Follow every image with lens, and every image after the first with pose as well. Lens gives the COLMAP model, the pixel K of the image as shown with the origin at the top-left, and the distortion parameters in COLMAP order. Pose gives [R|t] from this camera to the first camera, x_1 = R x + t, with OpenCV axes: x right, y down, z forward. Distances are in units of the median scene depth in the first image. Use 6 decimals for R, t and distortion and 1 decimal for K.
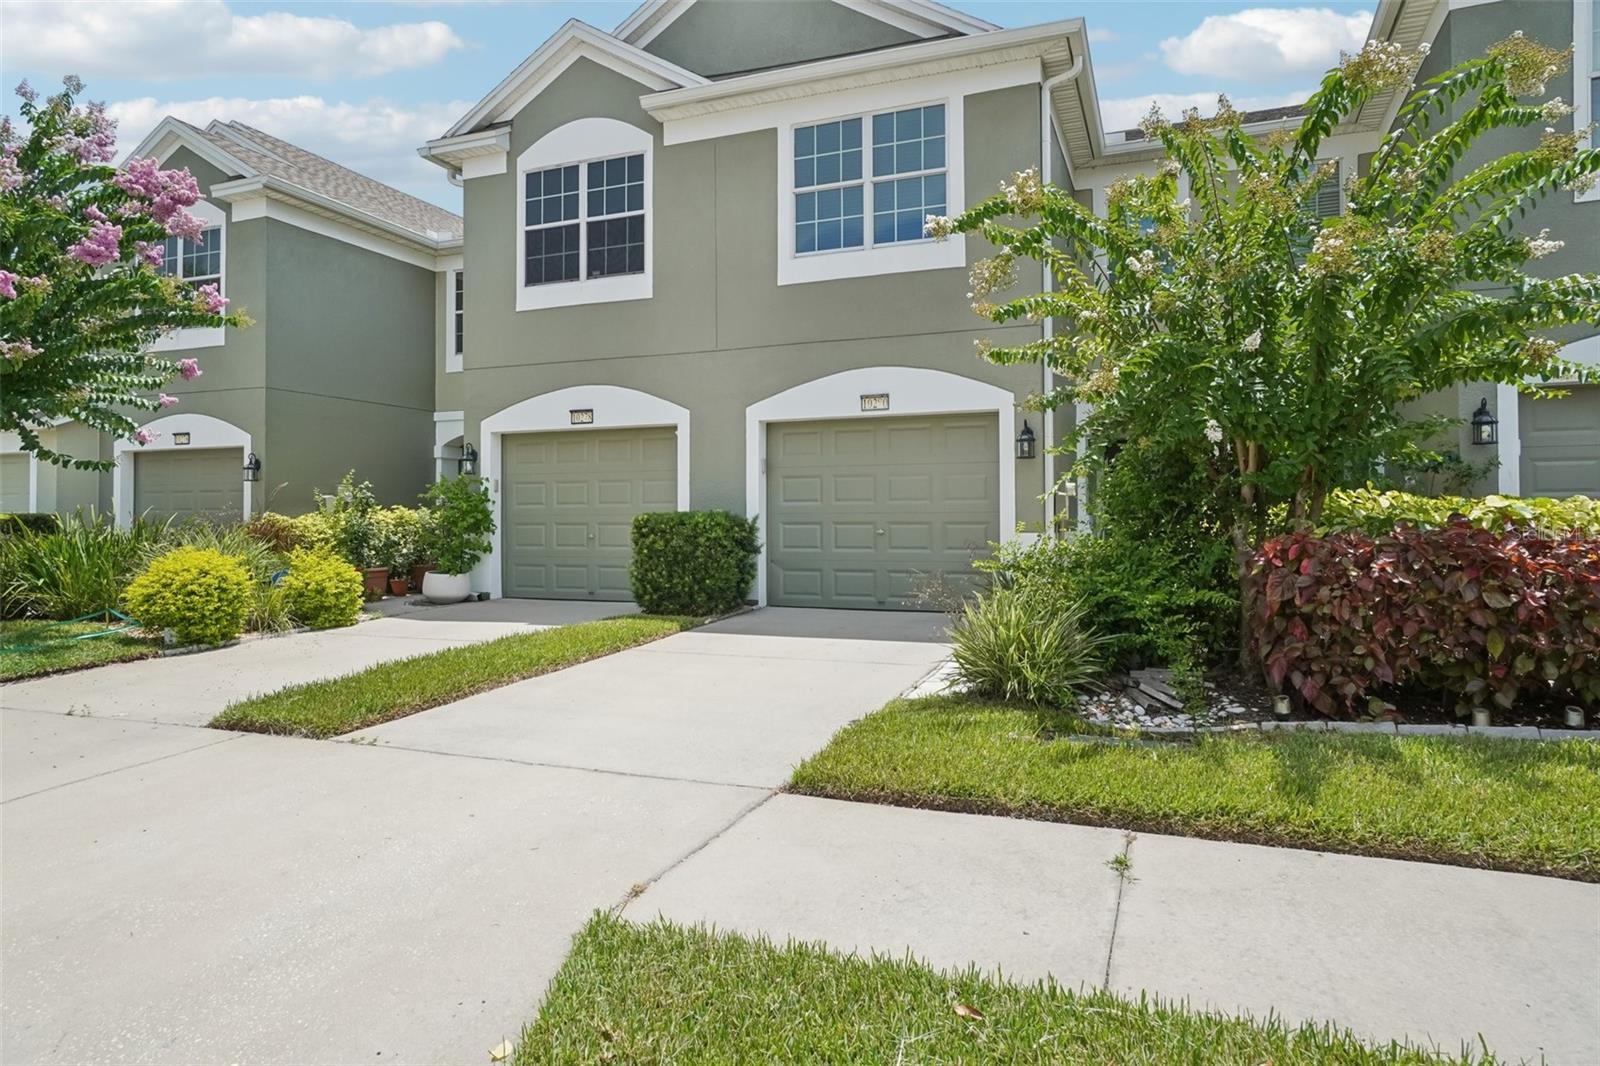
lens RADIAL K [[931.6, 0, 802.2], [0, 931.6, 508.0], [0, 0, 1]] dist [-0.004640, -0.000369]
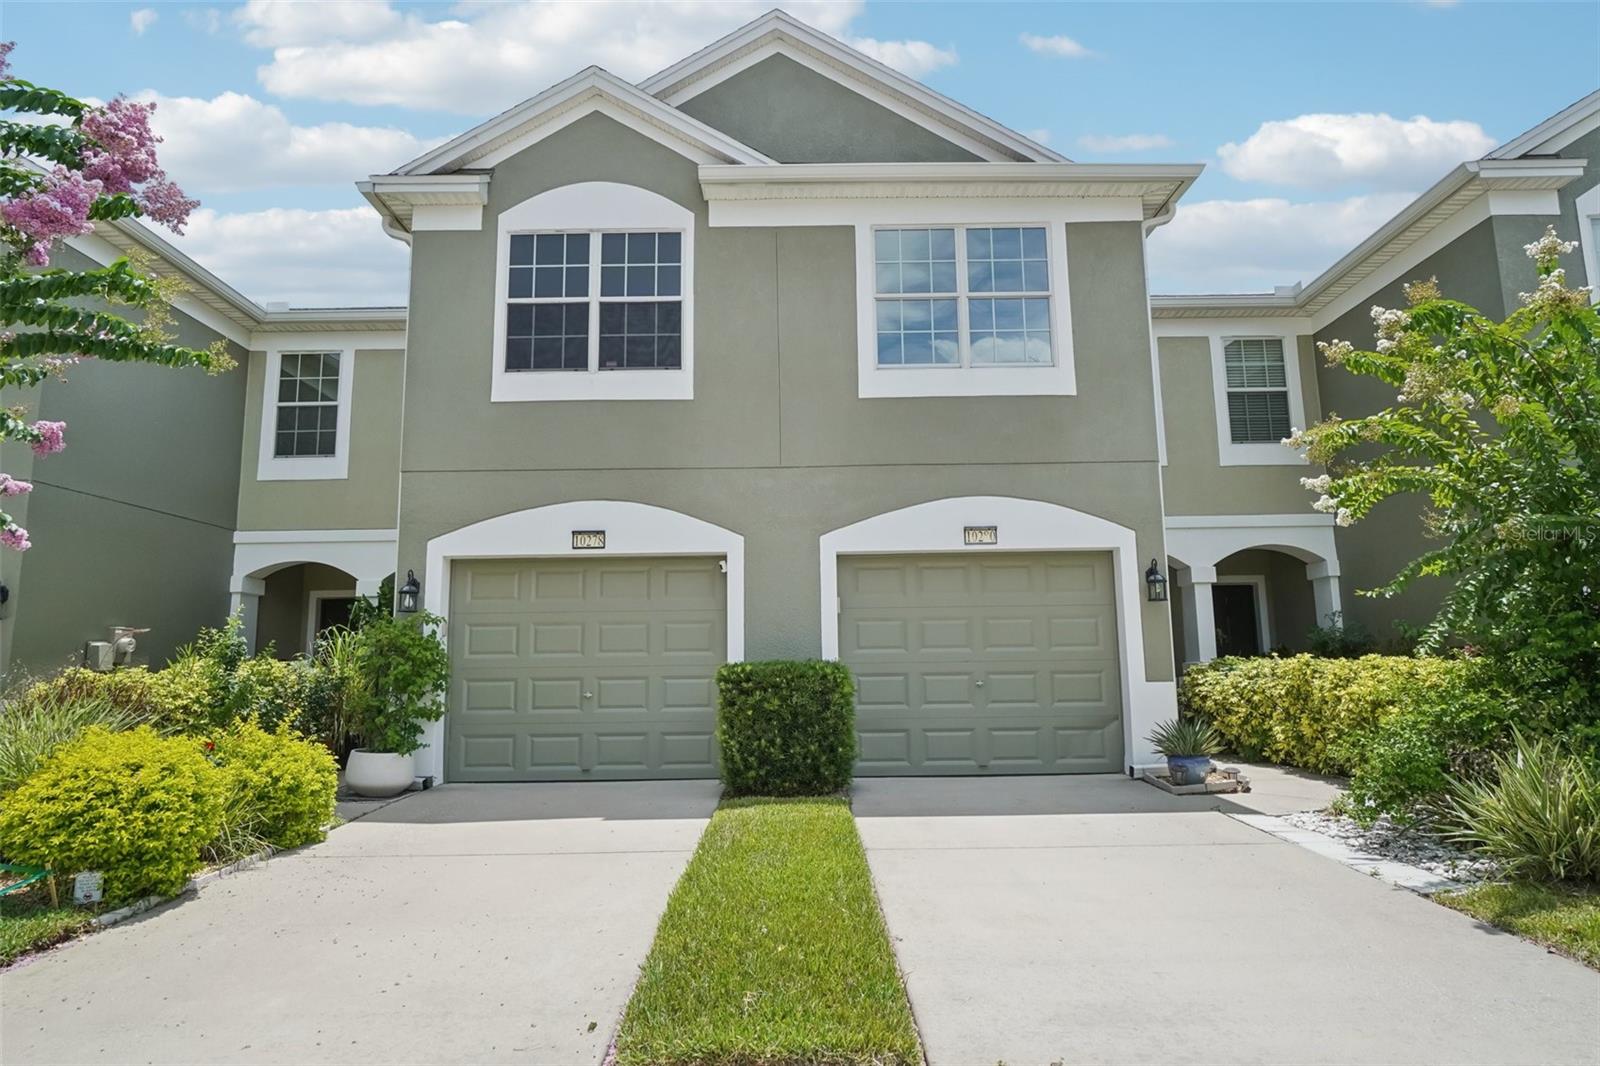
lens RADIAL K [[930.5, 0, 800.0], [0, 930.5, 533.0], [0, 0, 1]] dist [-0.005519, -0.000029]
pose [[0.932596, 0.043753, 0.358261, -0.362710], [0.005419, 0.990816, -0.135111, 0.002719], [-0.360882, 0.127946, 0.923793, 0.222182]]
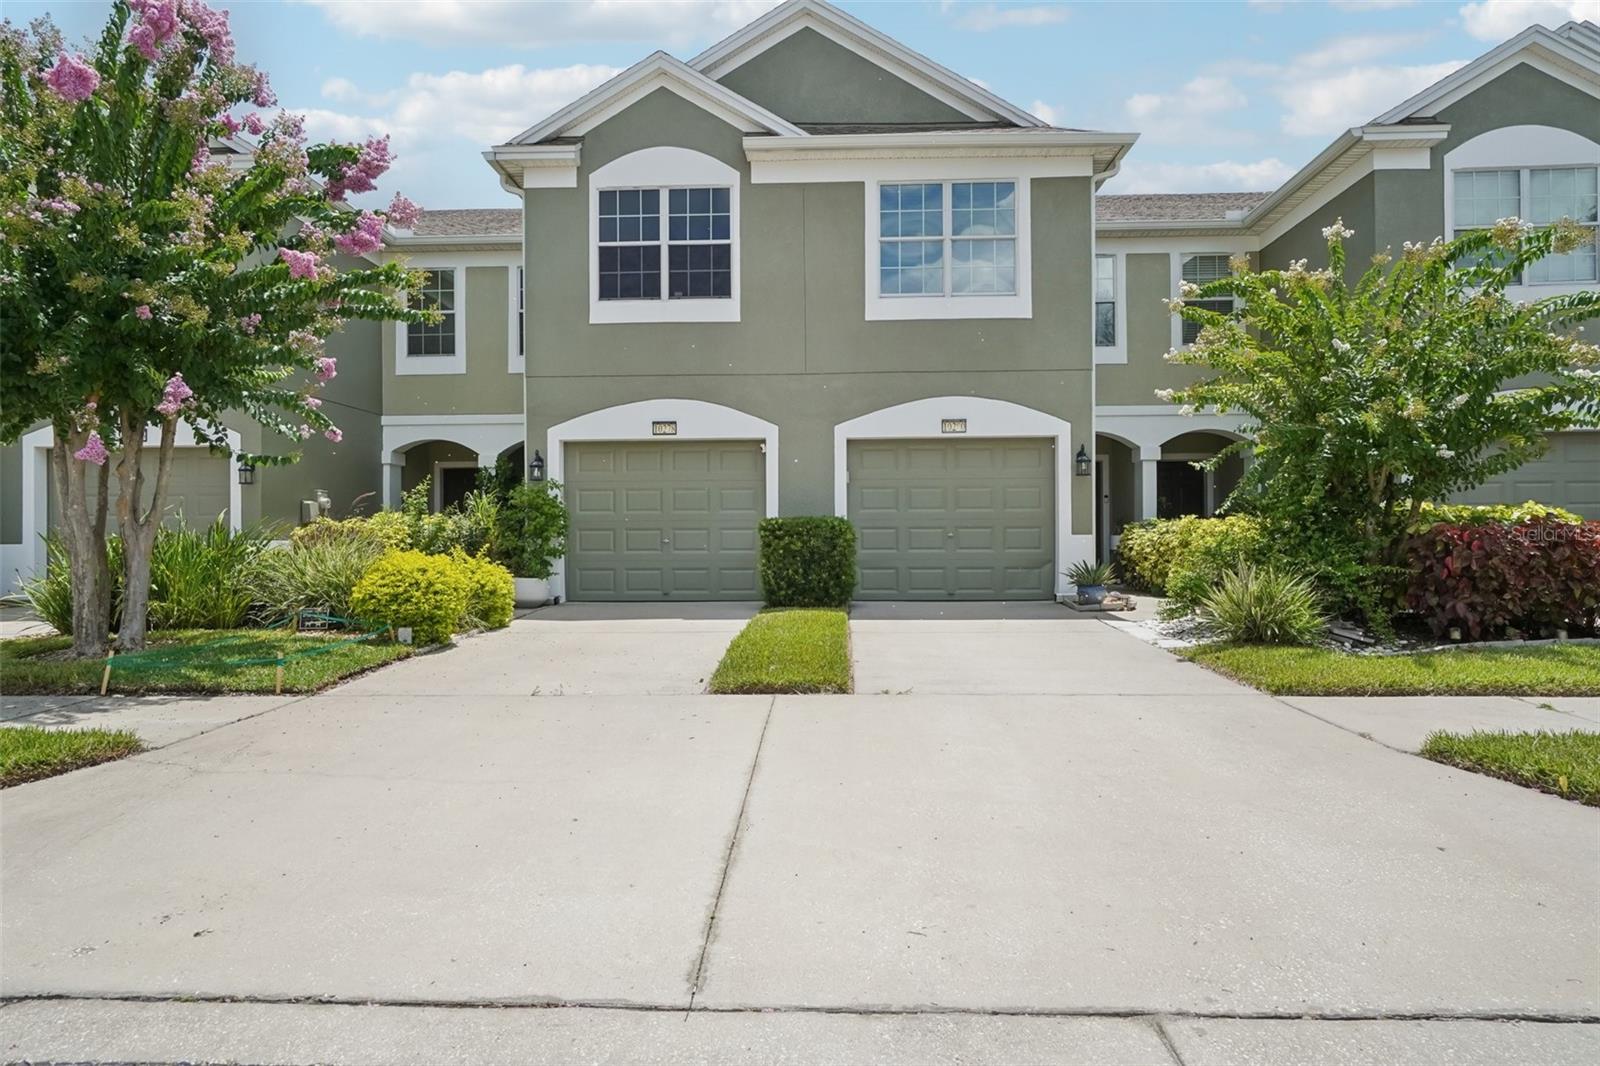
lens RADIAL K [[930.5, 0, 800.0], [0, 930.5, 533.0], [0, 0, 1]] dist [-0.005519, -0.000029]
pose [[0.948337, 0.000665, 0.317264, -0.440802], [-0.003081, 0.999970, 0.007112, 0.014075], [-0.317250, -0.007722, 0.948311, -0.058487]]
